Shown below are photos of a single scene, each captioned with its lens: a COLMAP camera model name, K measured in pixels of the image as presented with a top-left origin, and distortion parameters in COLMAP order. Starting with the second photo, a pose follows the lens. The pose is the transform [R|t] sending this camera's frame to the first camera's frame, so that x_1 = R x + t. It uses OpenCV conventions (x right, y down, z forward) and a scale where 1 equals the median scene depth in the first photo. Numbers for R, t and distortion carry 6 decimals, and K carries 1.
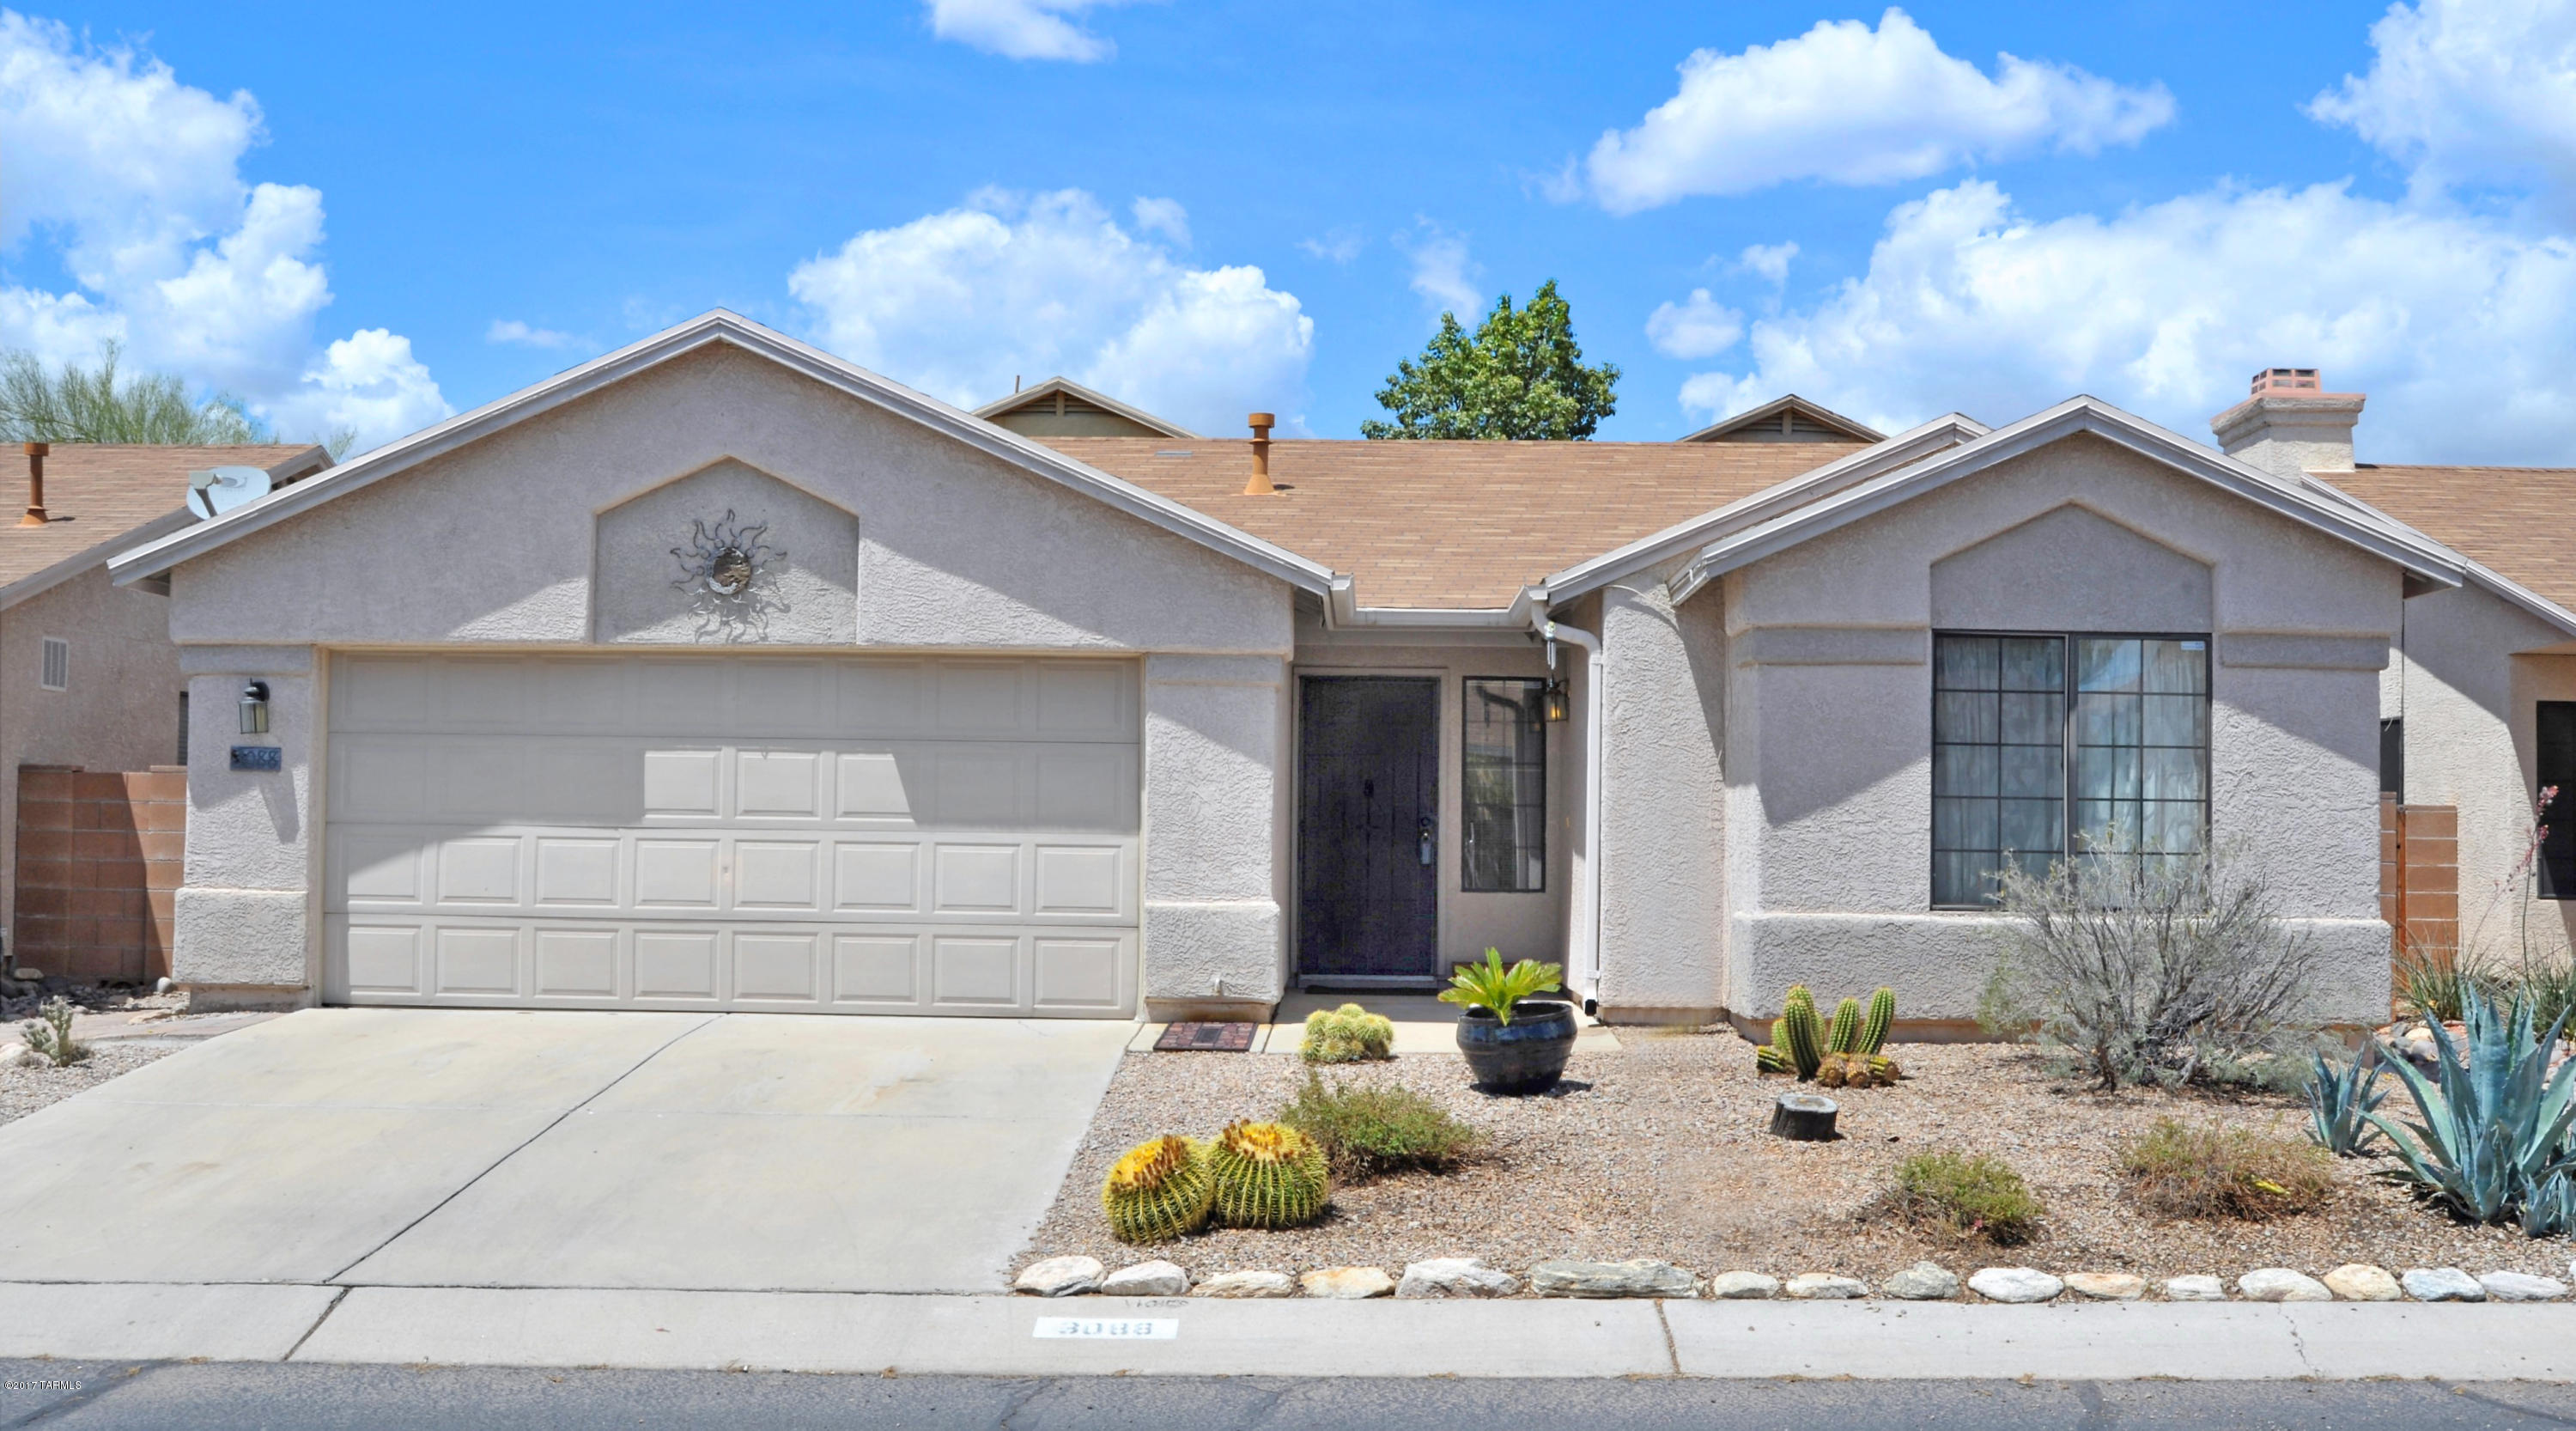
lens RADIAL K [[2542.9, 0, 1288.0], [0, 2542.9, 715.5], [0, 0, 1]] dist [-0.068804, -0.006263]
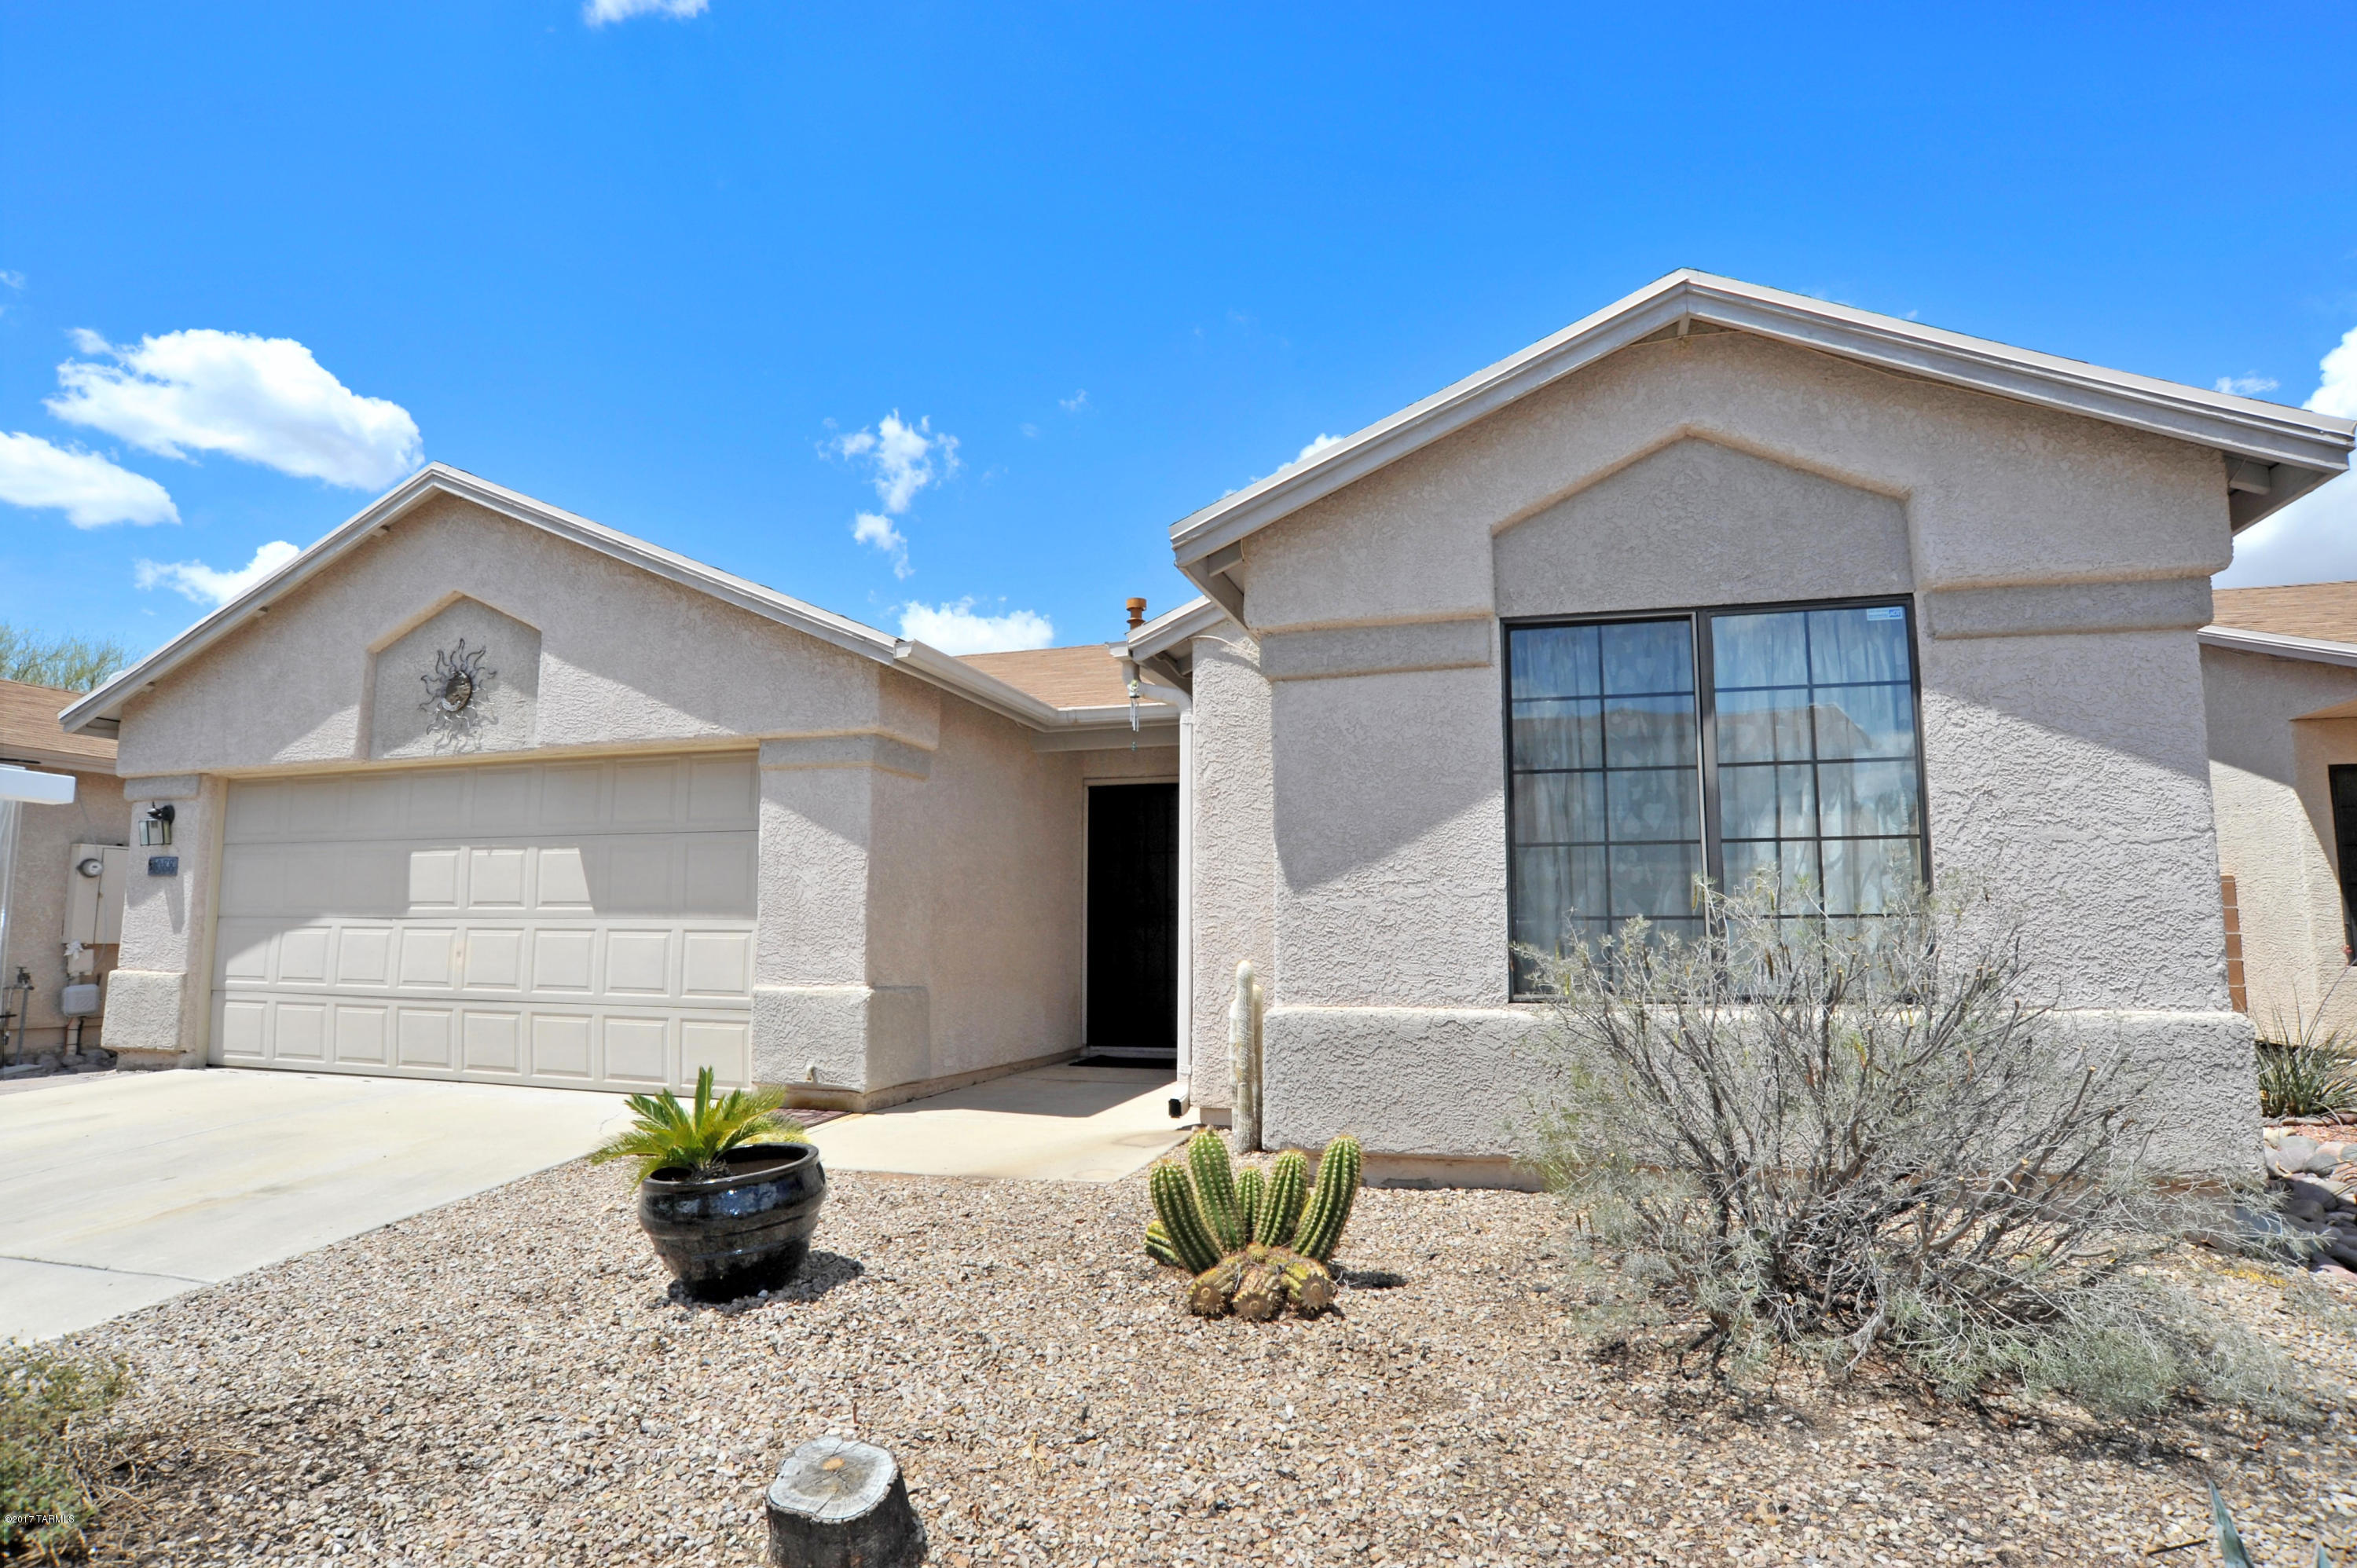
lens RADIAL K [[1213.1, 0, 1178.5], [0, 1213.1, 801.3], [0, 0, 1]] dist [-0.105905, 0.047630]
pose [[0.965458, -0.041944, -0.257162, 0.229868], [0.024871, 0.997287, -0.069289, 0.037540], [0.259371, 0.060500, 0.963881, 0.585060]]
